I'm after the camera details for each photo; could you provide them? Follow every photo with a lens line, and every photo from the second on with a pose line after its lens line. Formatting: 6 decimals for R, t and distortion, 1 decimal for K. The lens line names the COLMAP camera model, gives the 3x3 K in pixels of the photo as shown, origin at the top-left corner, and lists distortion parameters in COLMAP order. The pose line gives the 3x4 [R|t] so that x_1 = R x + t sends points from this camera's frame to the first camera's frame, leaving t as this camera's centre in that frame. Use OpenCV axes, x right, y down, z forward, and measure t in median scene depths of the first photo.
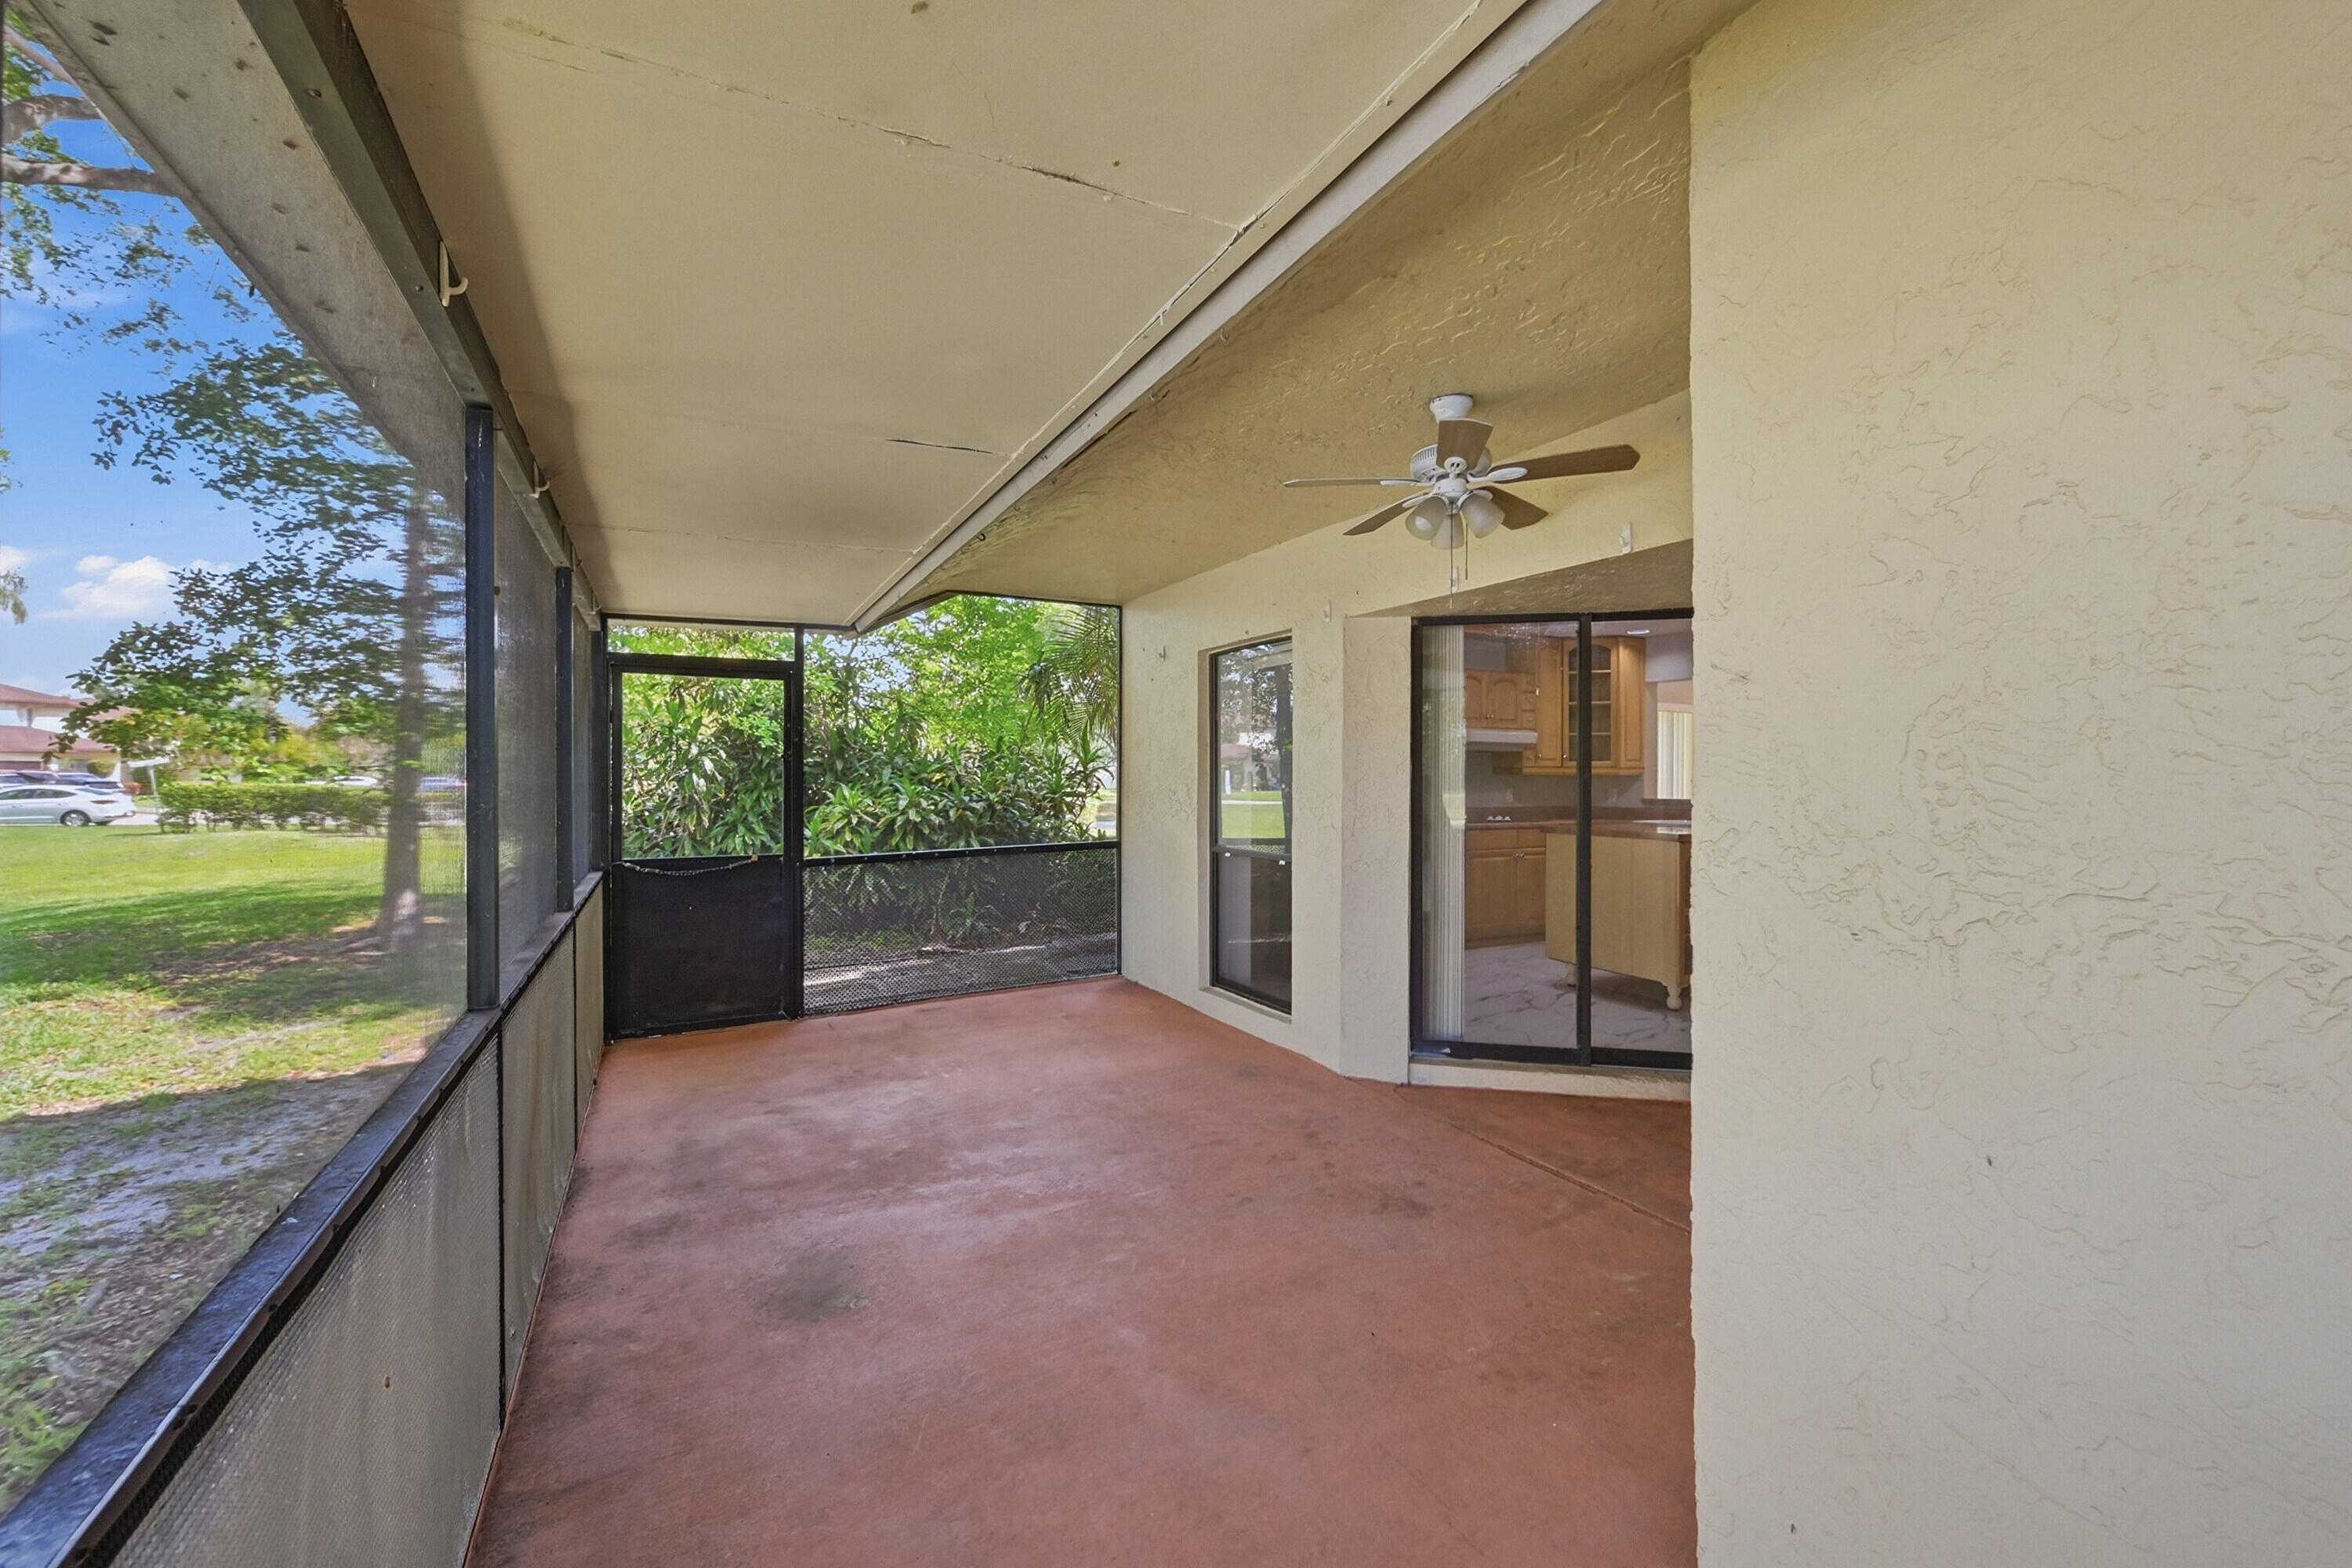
lens RADIAL K [[943.1, 0, 1184.6], [0, 943.1, 773.6], [0, 0, 1]] dist [-0.000351, 0.000097]
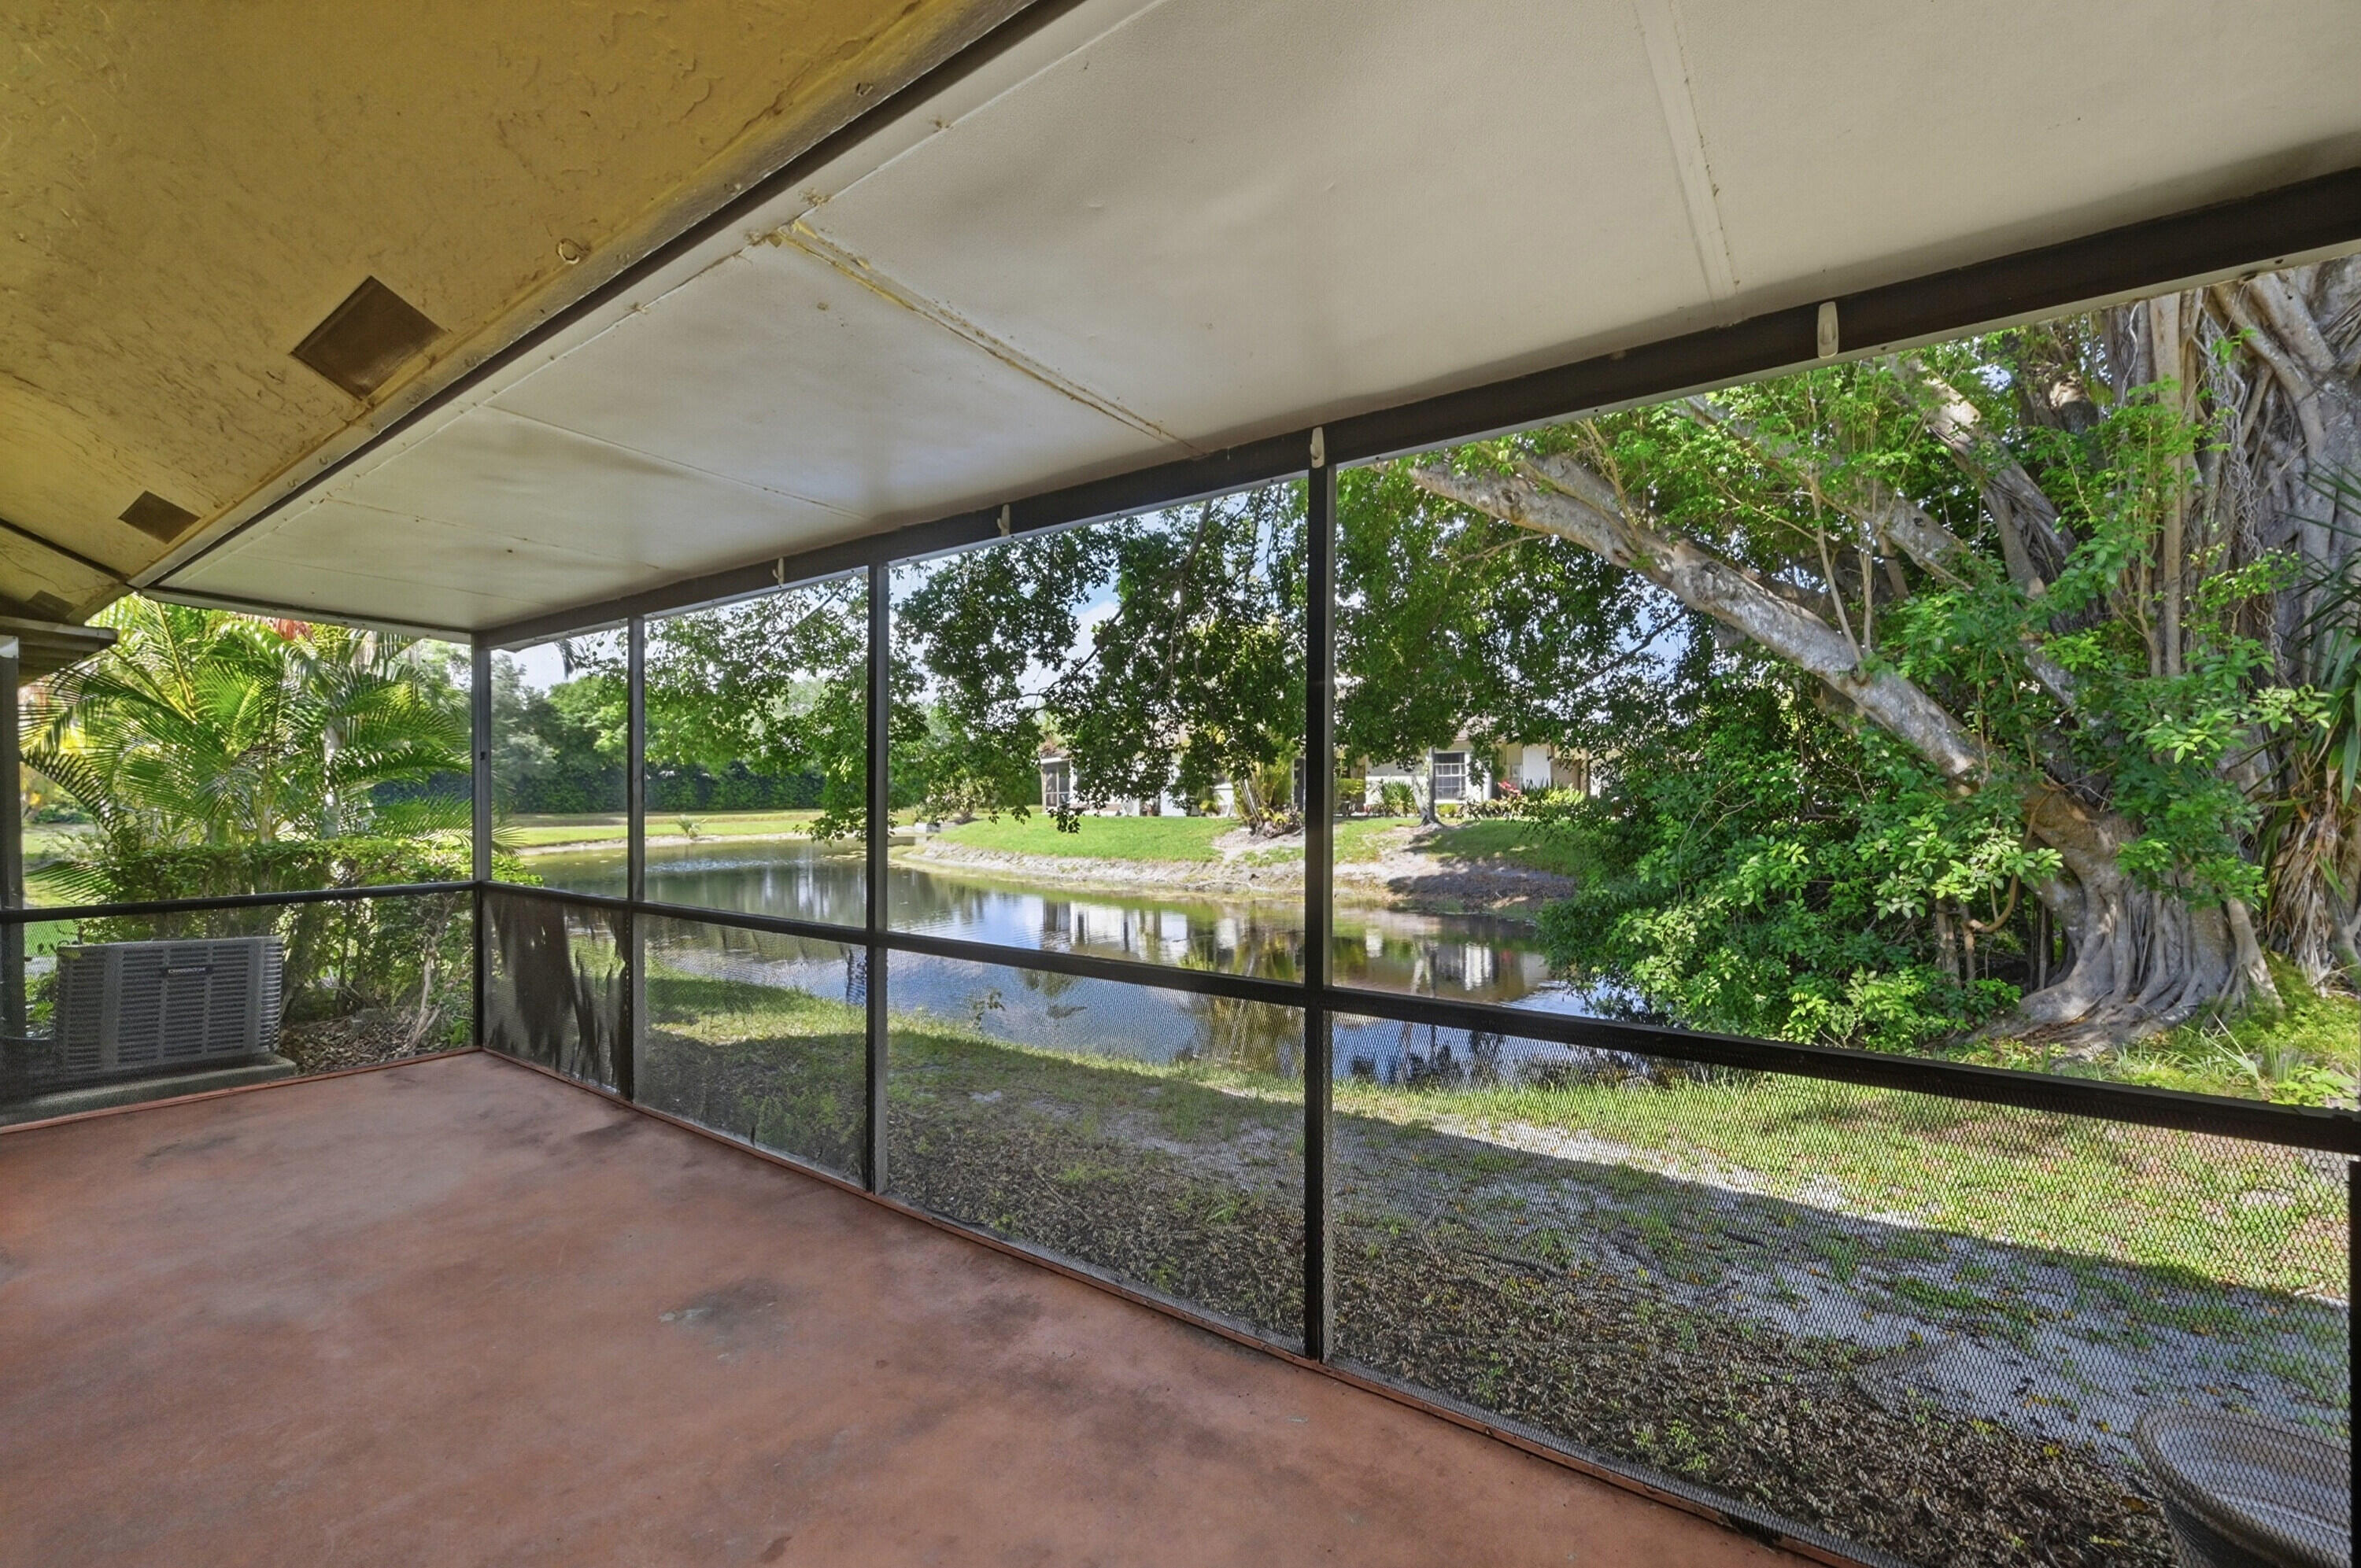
lens RADIAL K [[946.6, 0, 1189.2], [0, 946.6, 773.6], [0, 0, 1]] dist [-0.000351, 0.000097]
pose [[-0.888142, -0.001400, -0.459567, -0.286633], [0.003231, 0.999952, -0.009290, -0.001396], [0.459558, -0.009736, -0.888094, 1.661033]]
